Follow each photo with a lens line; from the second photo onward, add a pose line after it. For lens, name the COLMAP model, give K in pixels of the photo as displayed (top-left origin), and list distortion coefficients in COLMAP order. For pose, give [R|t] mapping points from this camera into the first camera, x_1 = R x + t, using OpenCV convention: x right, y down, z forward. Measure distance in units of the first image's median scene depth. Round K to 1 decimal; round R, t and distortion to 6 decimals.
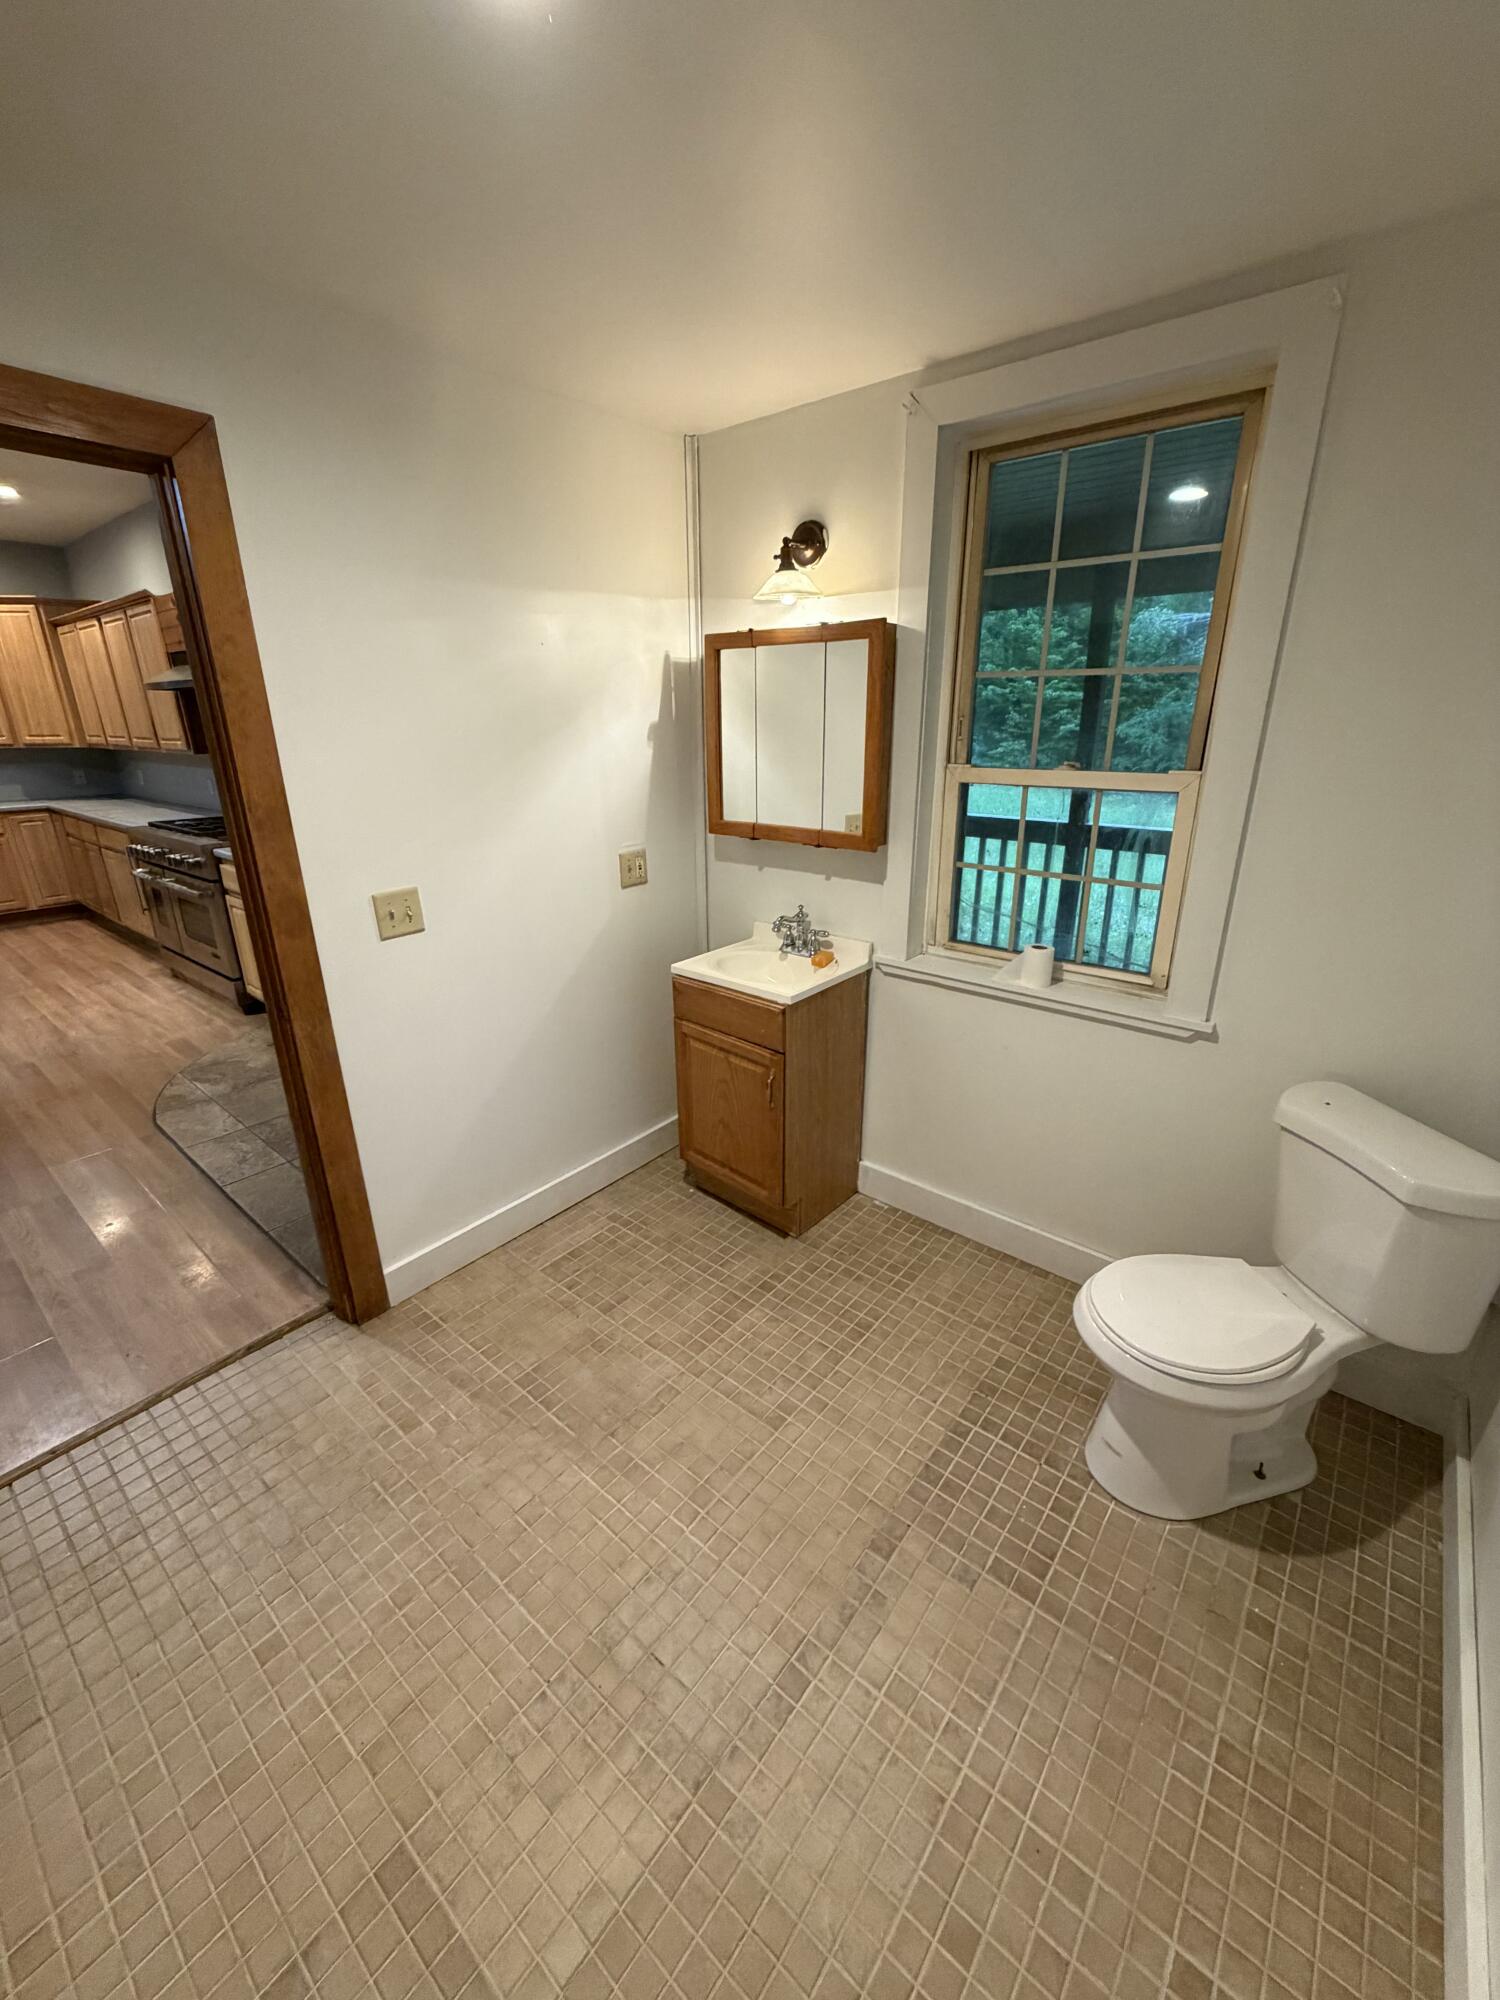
lens RADIAL K [[796.1, 0, 753.3], [0, 796.1, 994.7], [0, 0, 1]] dist [-0.001893, 0.000189]
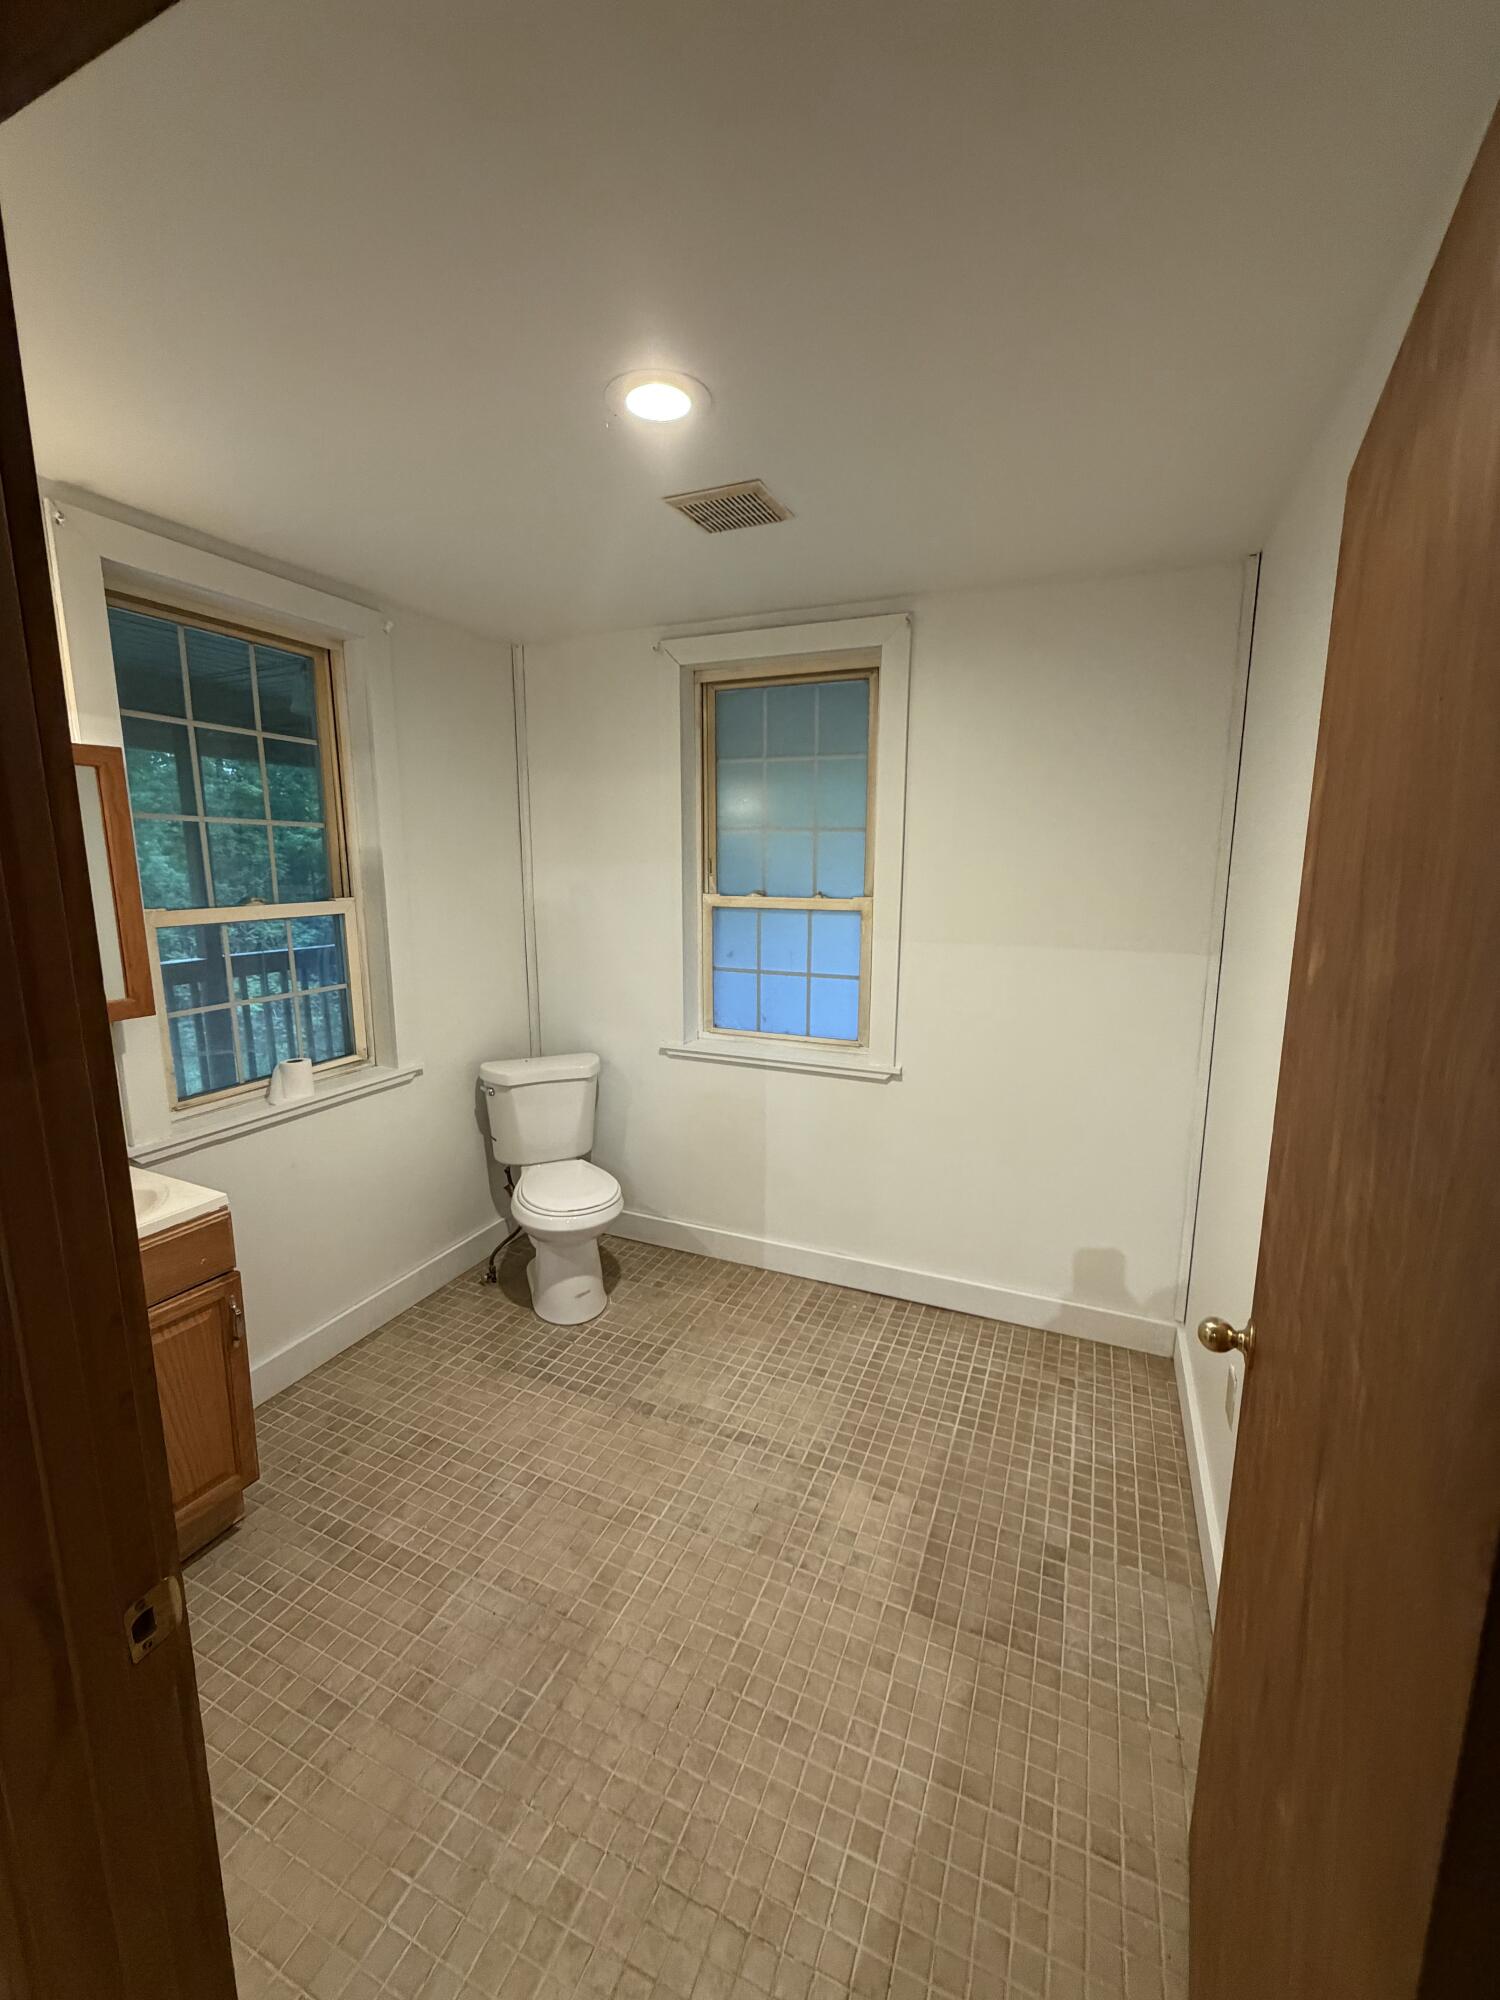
lens RADIAL K [[796.1, 0, 752.1], [0, 796.1, 996.2], [0, 0, 1]] dist [-0.001893, 0.000189]
pose [[-0.278382, -0.161911, 0.946725, -0.997113], [0.315347, 0.915639, 0.249322, -0.257206], [-0.907226, 0.367954, -0.203839, 0.739632]]
